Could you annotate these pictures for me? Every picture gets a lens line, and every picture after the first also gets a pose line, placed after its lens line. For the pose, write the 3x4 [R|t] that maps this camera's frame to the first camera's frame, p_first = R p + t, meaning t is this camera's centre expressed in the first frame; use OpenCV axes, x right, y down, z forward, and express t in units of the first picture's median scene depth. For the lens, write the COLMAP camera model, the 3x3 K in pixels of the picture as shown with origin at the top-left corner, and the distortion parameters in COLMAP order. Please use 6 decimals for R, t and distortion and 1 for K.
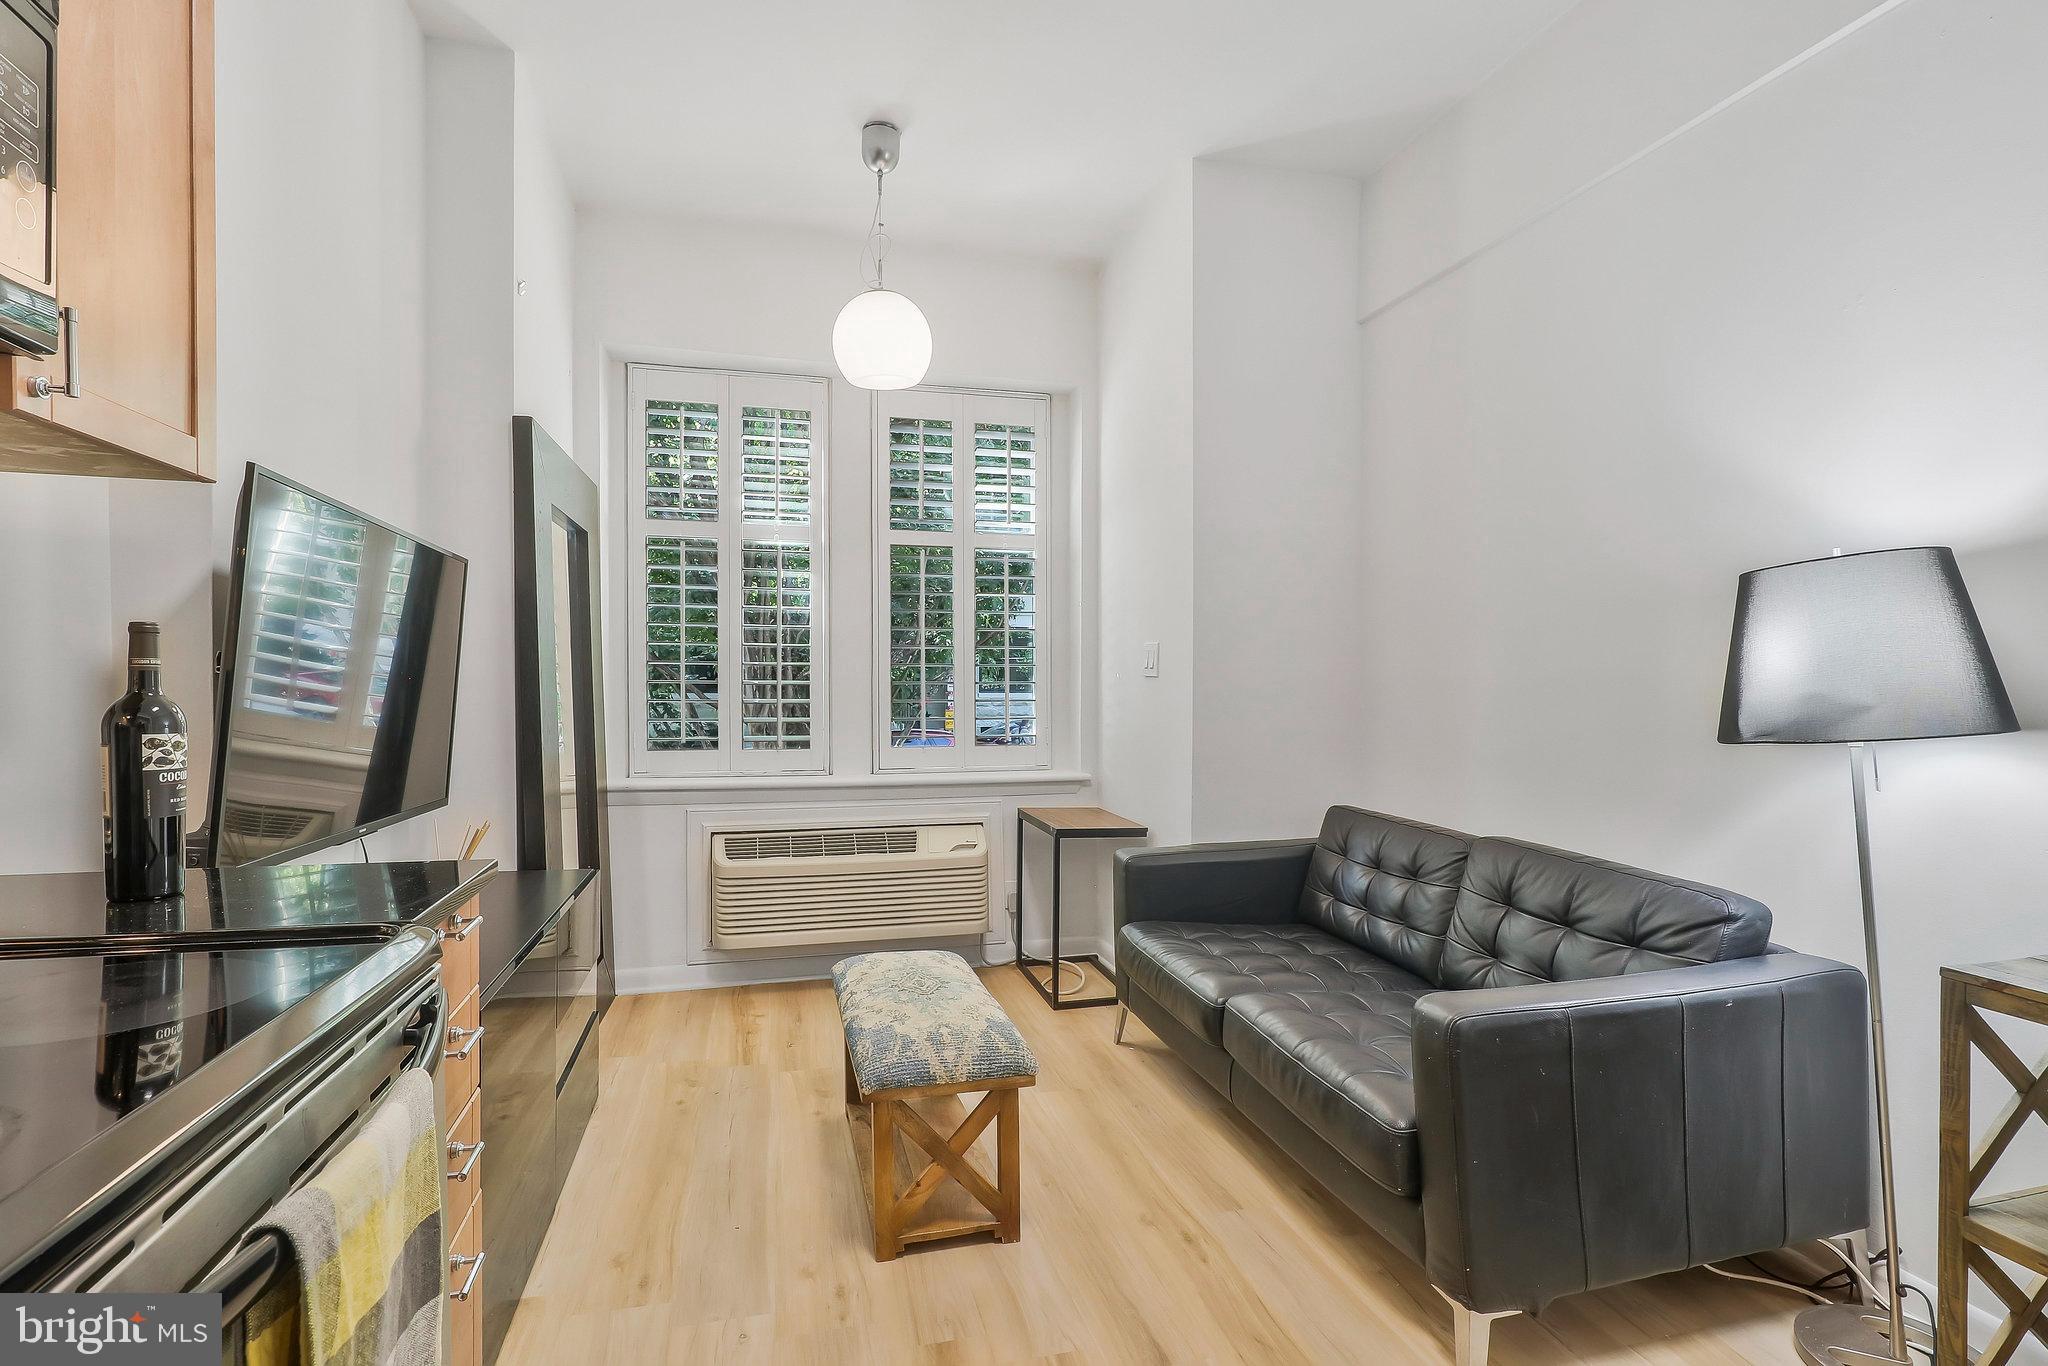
lens RADIAL K [[946.2, 0, 980.4], [0, 946.2, 693.2], [0, 0, 1]] dist [0.006220, -0.000009]
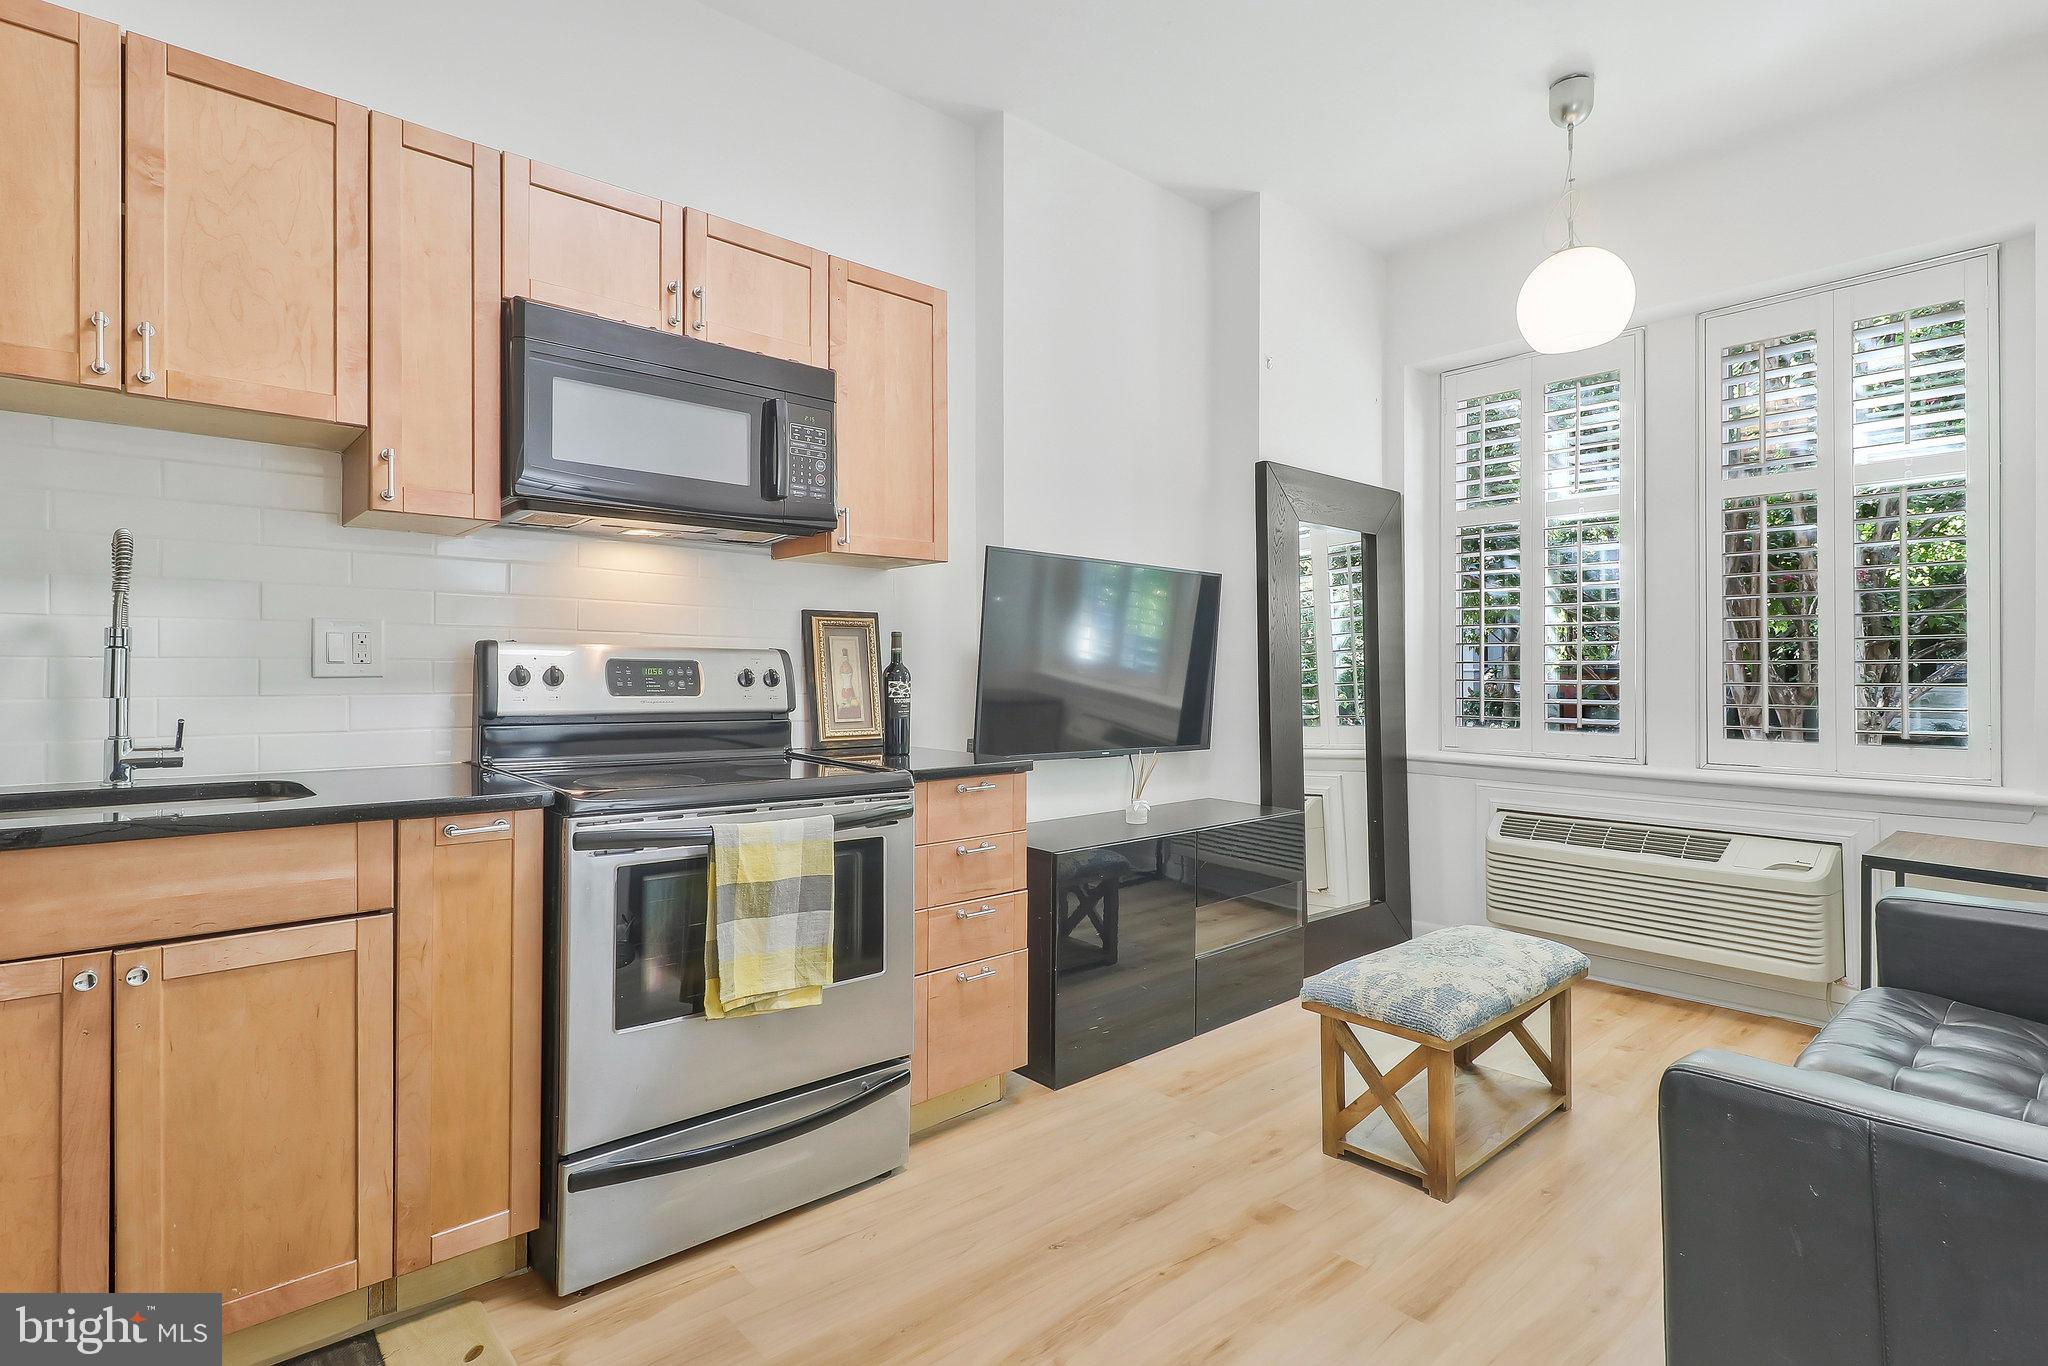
lens RADIAL K [[974.8, 0, 1054.7], [0, 974.8, 666.6], [0, 0, 1]] dist [-0.001865, -0.000978]
pose [[0.492158, -0.004116, -0.870496, 0.491411], [-0.009736, 0.999900, -0.010232, 0.010275], [0.870451, 0.013511, 0.492069, 0.072766]]
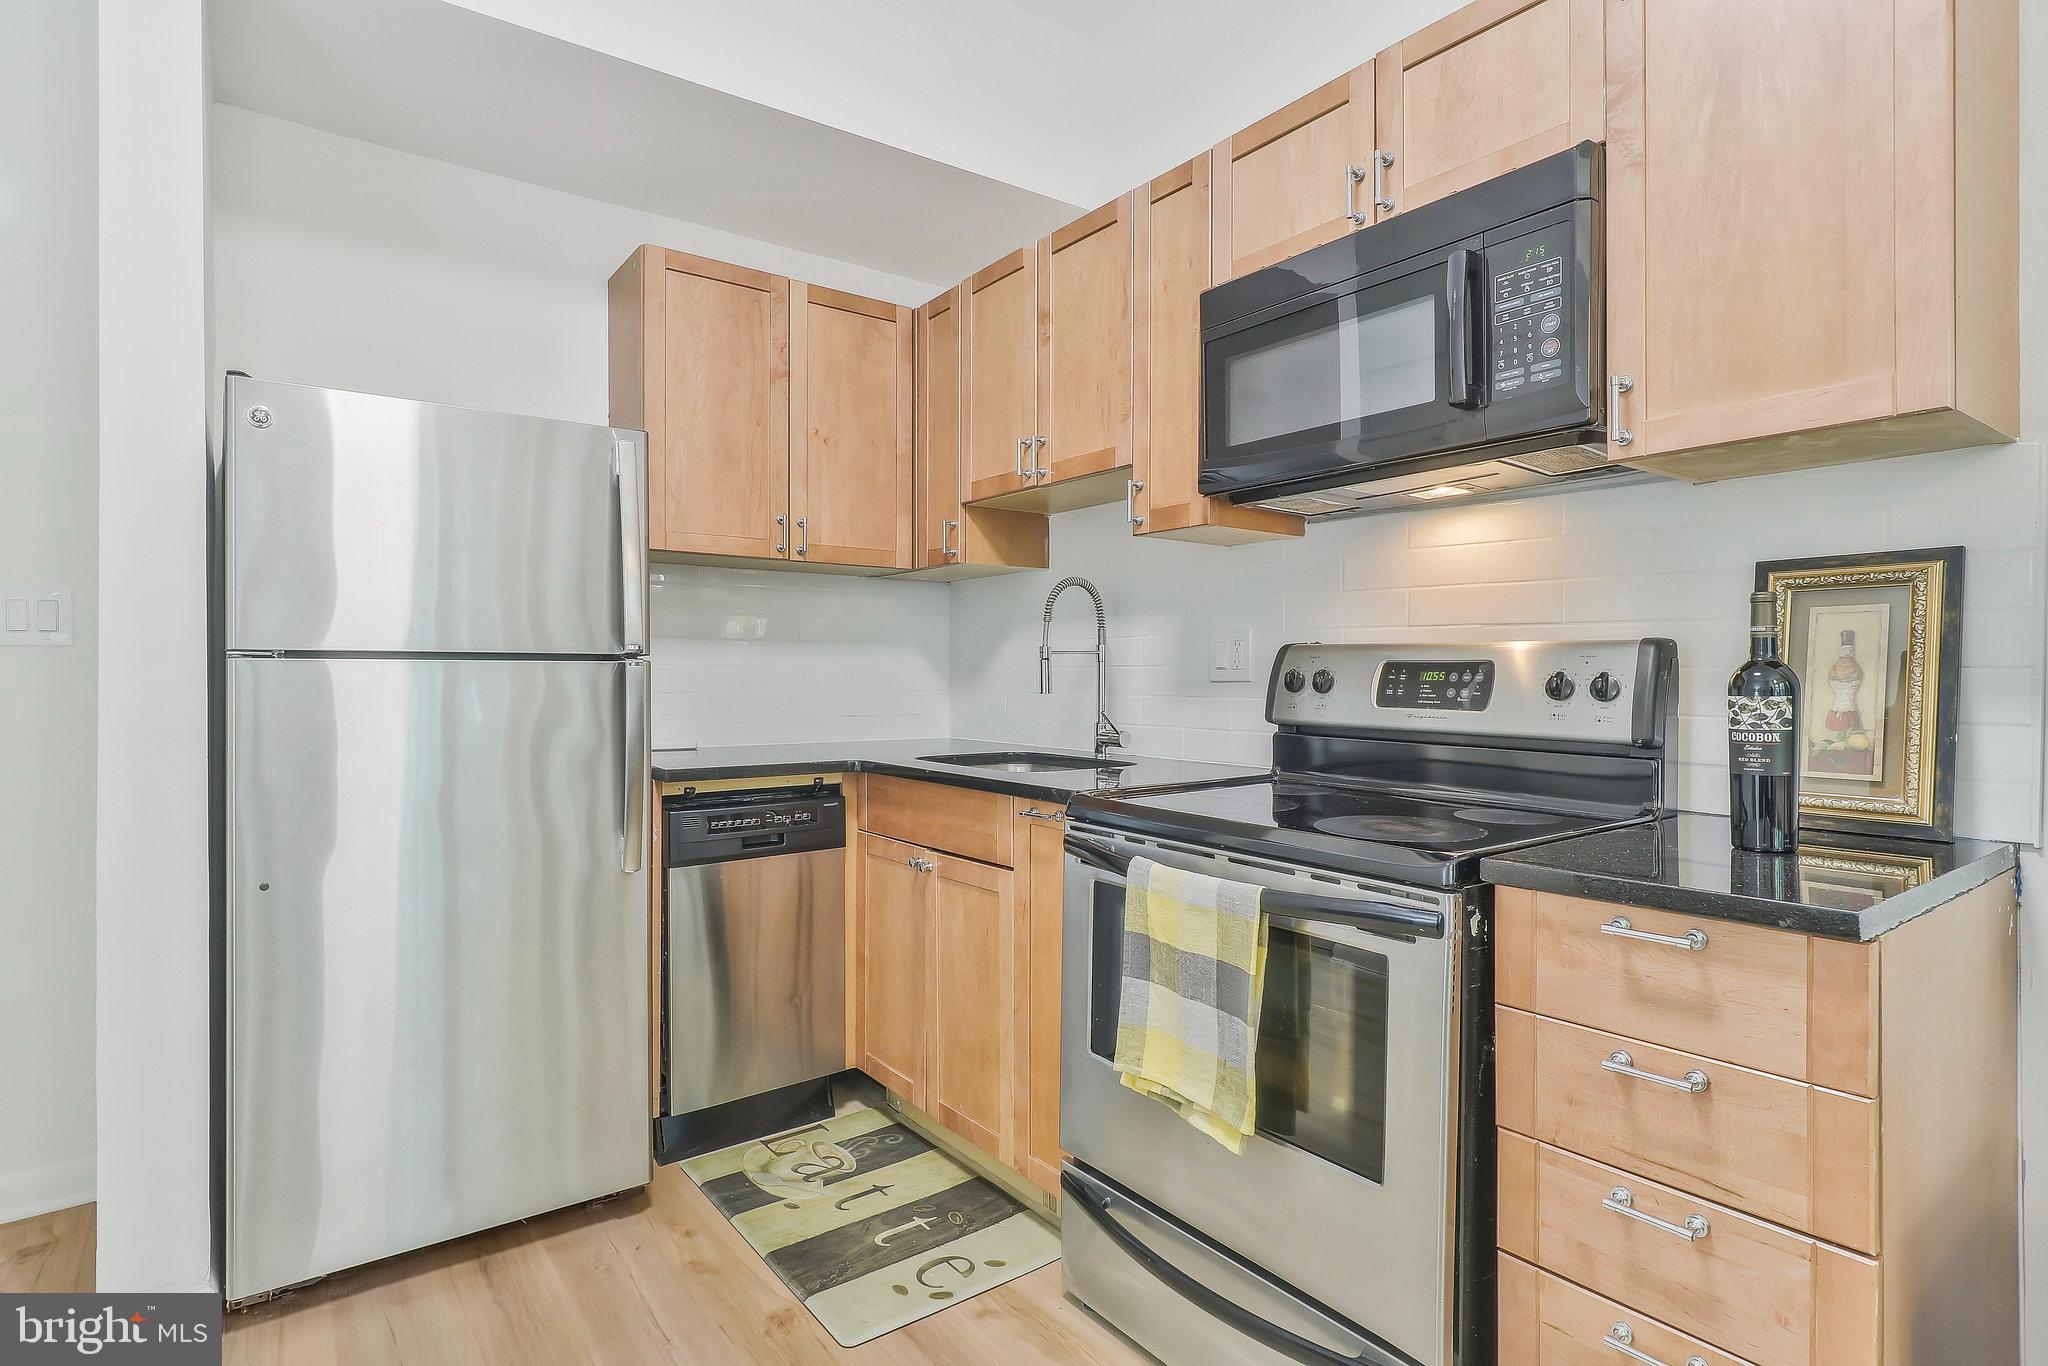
lens RADIAL K [[1032.8, 0, 998.2], [0, 1032.8, 689.5], [0, 0, 1]] dist [0.002863, -0.002652]
pose [[-0.909797, 0.001670, -0.415051, 0.149745], [-0.007891, 0.999742, 0.021320, 0.006033], [0.414979, 0.022672, -0.909549, 0.638443]]
